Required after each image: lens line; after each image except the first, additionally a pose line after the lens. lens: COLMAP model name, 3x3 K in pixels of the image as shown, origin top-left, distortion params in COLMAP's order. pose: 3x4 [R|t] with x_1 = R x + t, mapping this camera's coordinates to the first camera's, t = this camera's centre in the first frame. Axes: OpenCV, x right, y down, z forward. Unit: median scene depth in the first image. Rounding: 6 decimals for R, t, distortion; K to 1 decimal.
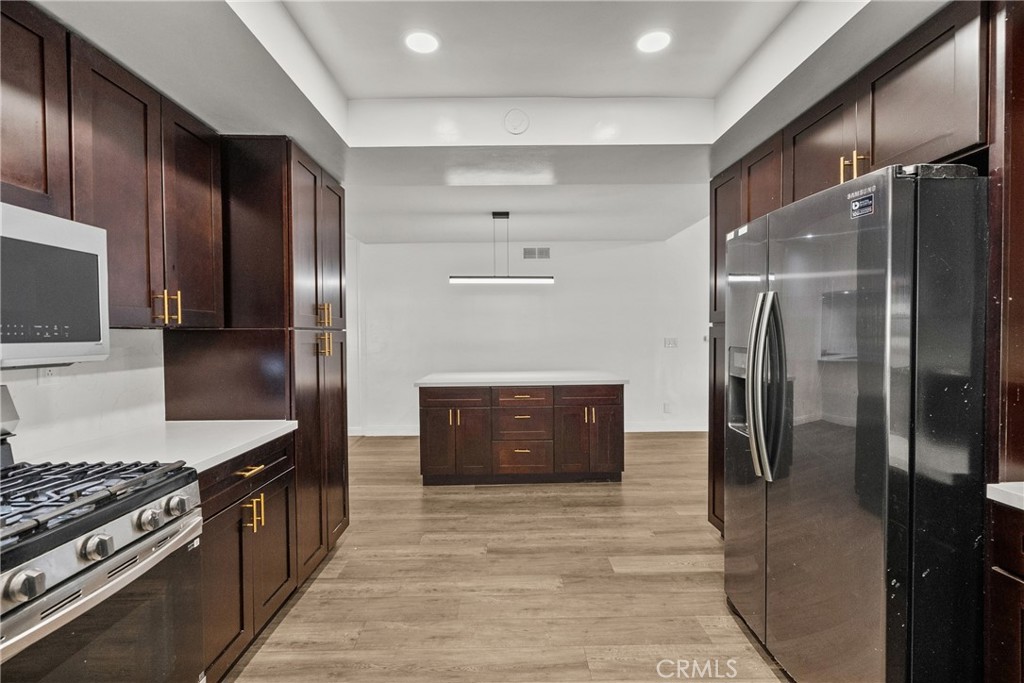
lens RADIAL K [[468.0, 0, 510.6], [0, 468.0, 343.2], [0, 0, 1]] dist [-0.006912, 0.003079]
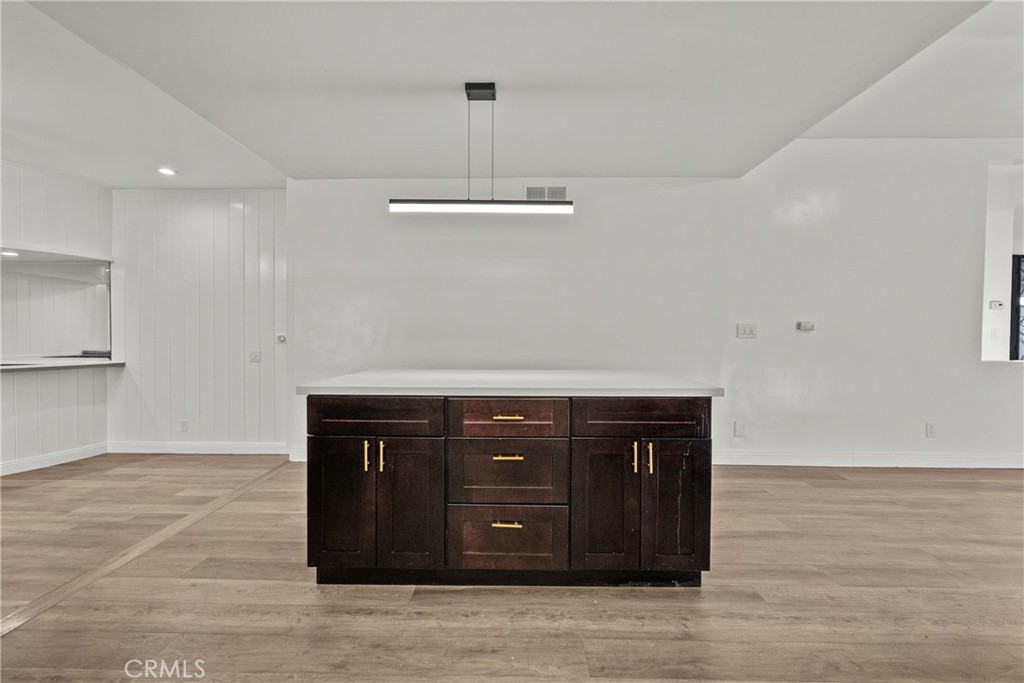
lens RADIAL K [[464.9, 0, 509.9], [0, 464.9, 339.1], [0, 0, 1]] dist [-0.006861, 0.000040]
pose [[0.999419, 0.016275, -0.029963, 0.039680], [-0.016680, 0.999772, -0.013321, 0.035885], [0.029739, 0.013813, 0.999462, 0.496254]]
